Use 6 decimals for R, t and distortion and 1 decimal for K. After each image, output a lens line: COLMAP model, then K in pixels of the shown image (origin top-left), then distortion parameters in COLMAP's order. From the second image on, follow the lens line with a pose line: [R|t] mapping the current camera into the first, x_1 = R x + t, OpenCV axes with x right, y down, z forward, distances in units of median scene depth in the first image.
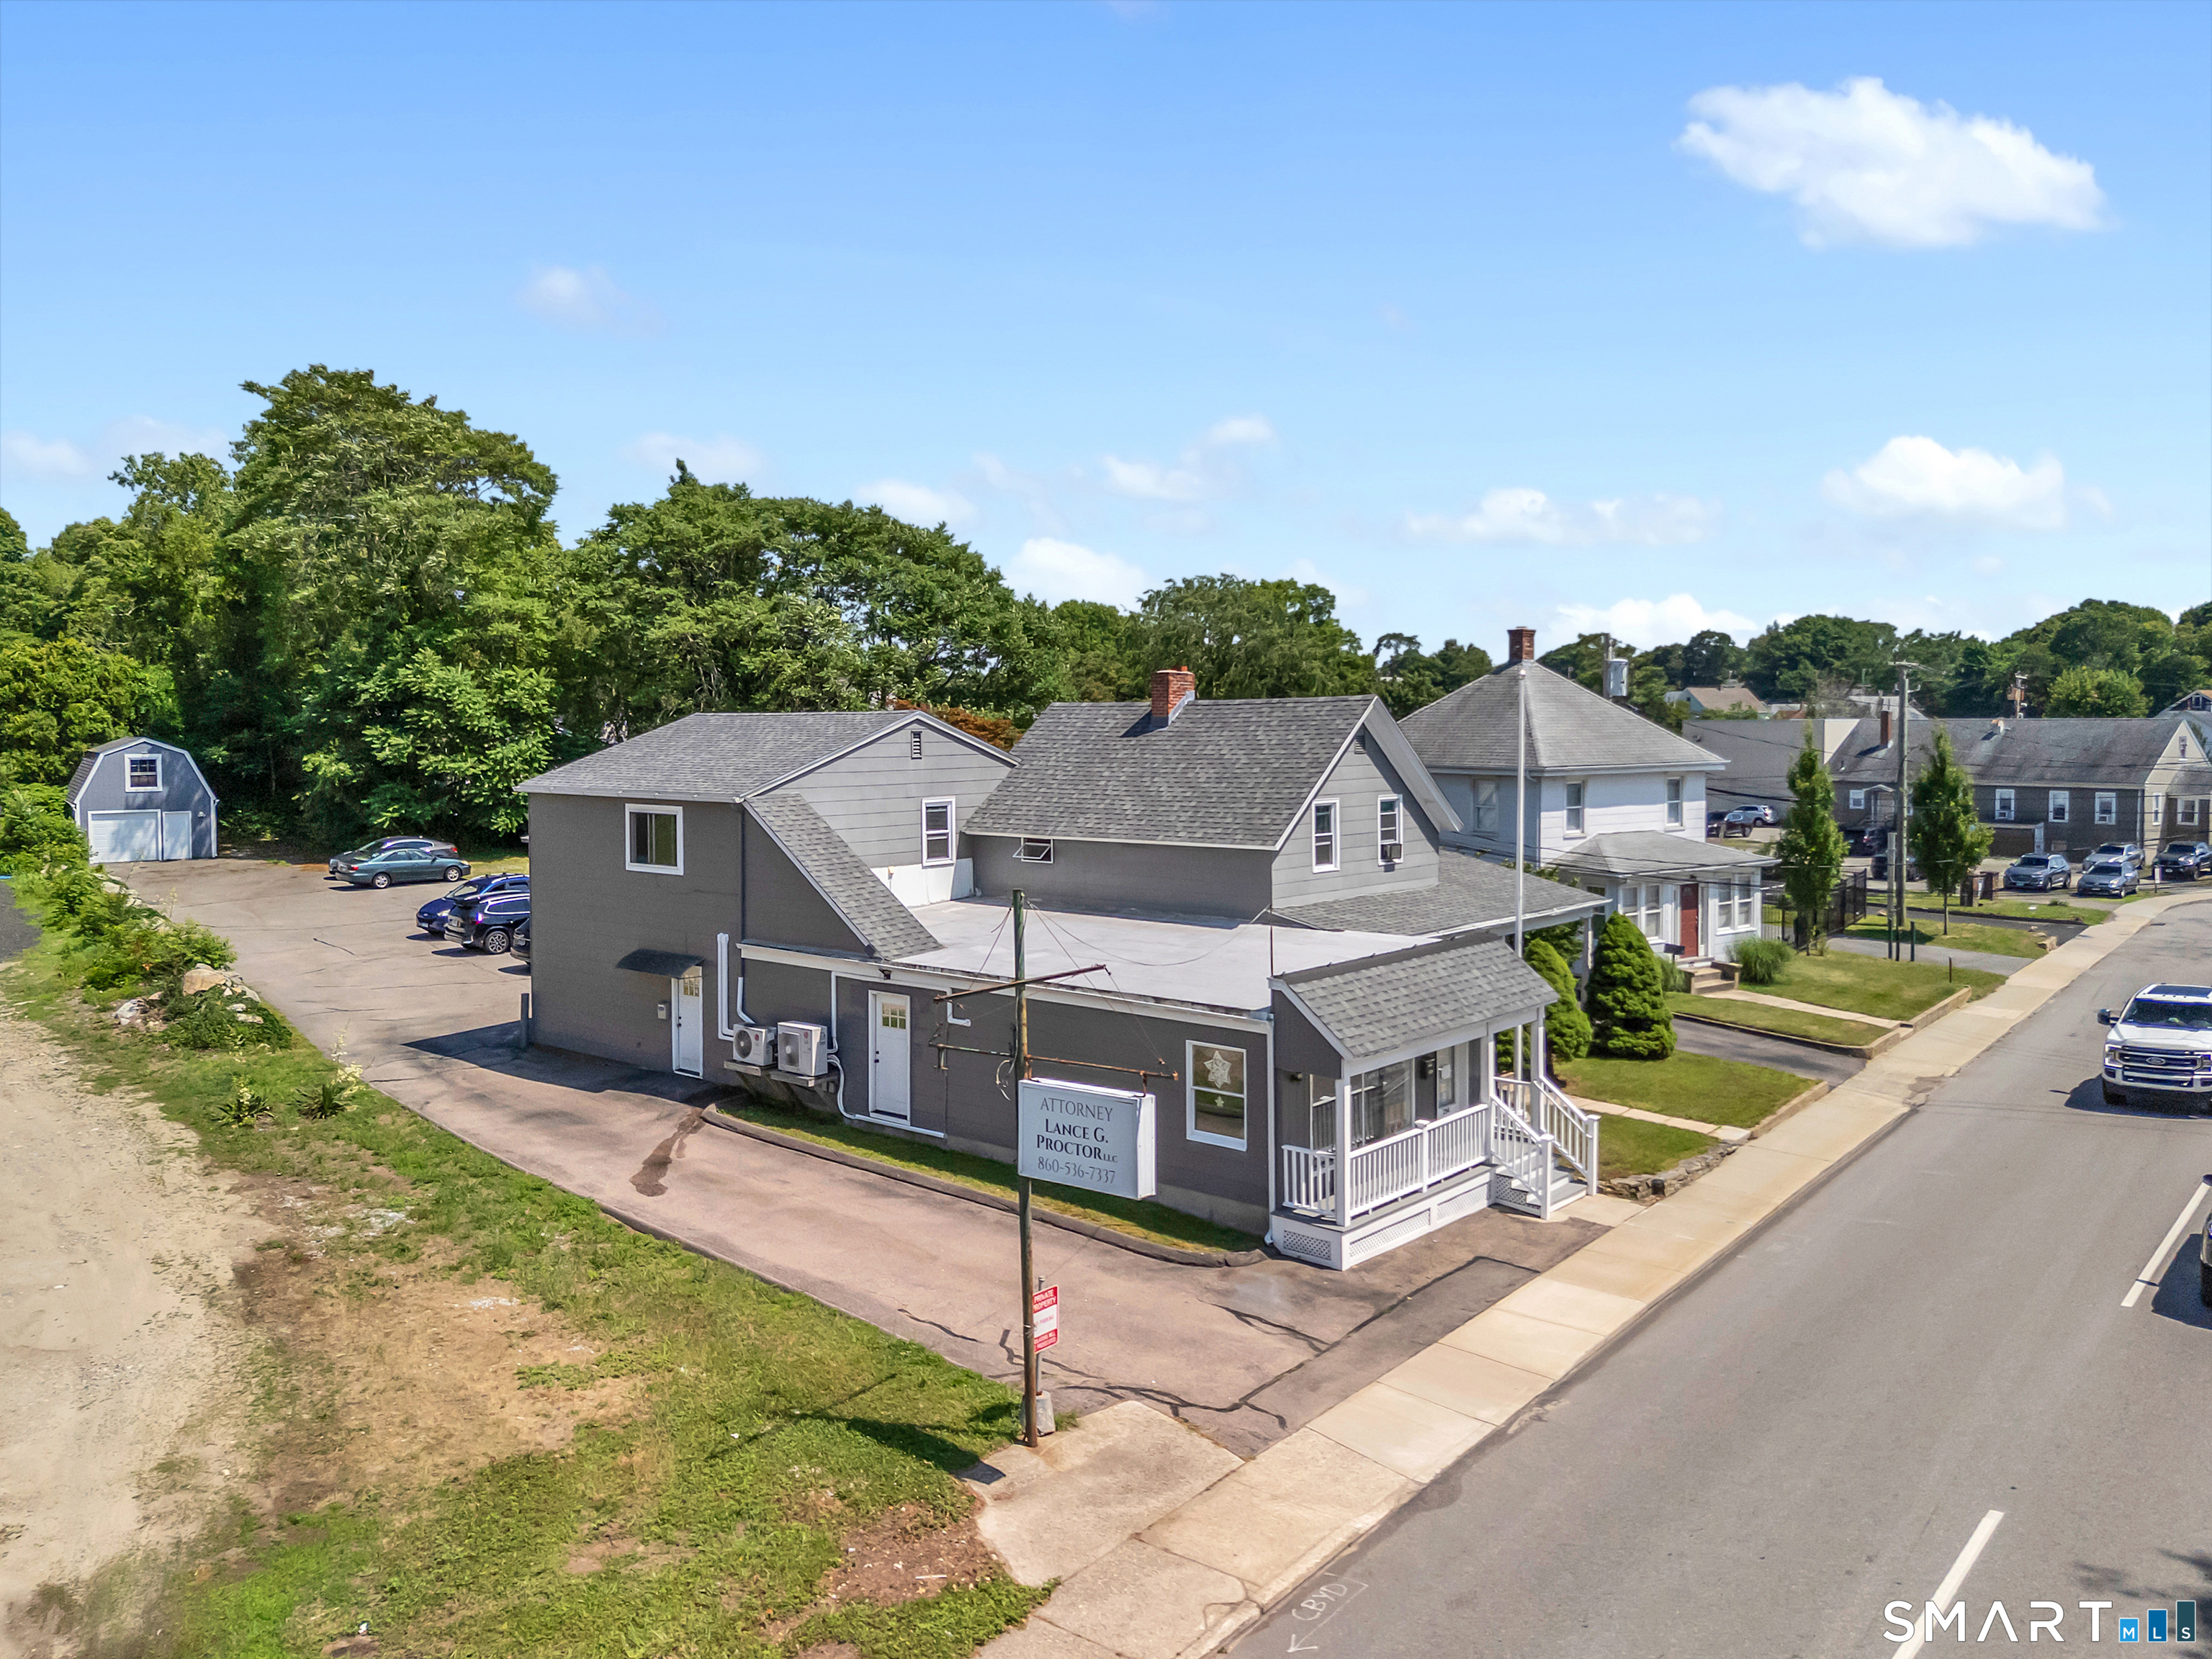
lens RADIAL K [[1643.4, 0, 1106.0], [0, 1643.4, 829.5], [0, 0, 1]] dist [0.069000, -0.070855]
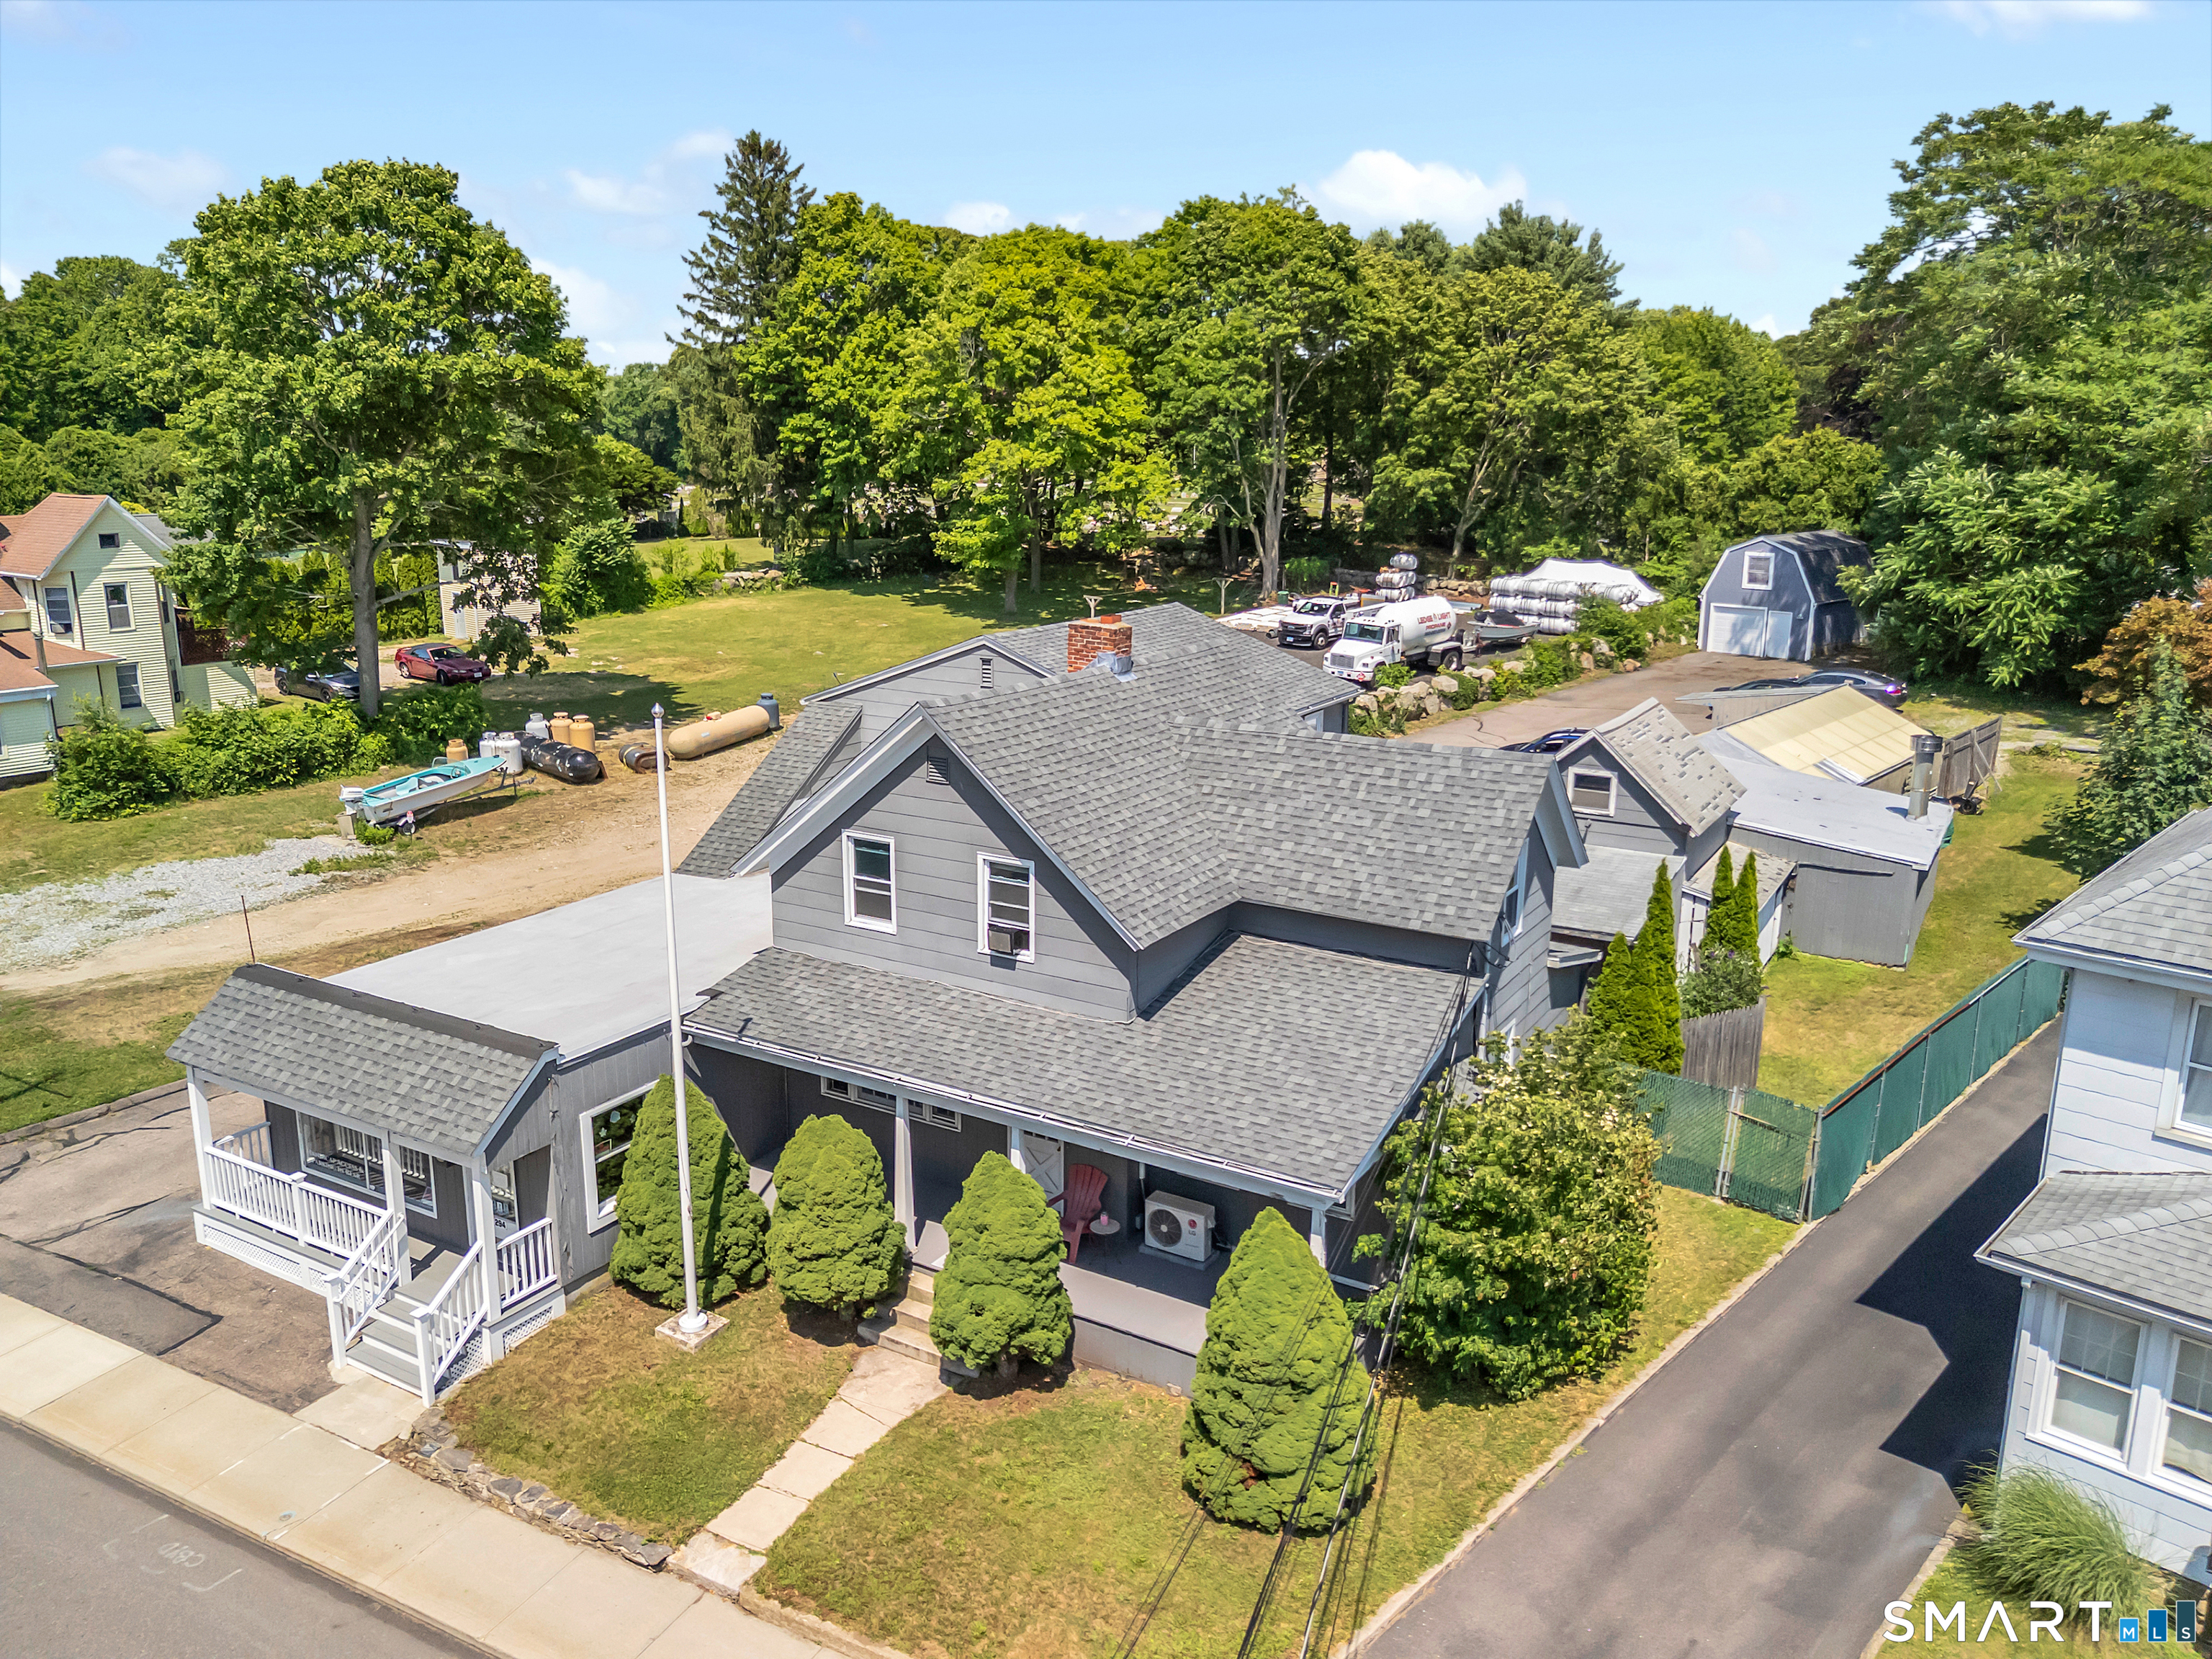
lens RADIAL K [[1643.4, 0, 1106.0], [0, 1643.4, 829.5], [0, 0, 1]] dist [0.069000, -0.070855]
pose [[0.149615, 0.236384, -0.960072, 0.797600], [-0.065627, 0.971234, 0.228905, -0.181819], [0.986564, 0.028759, 0.160824, 0.931990]]
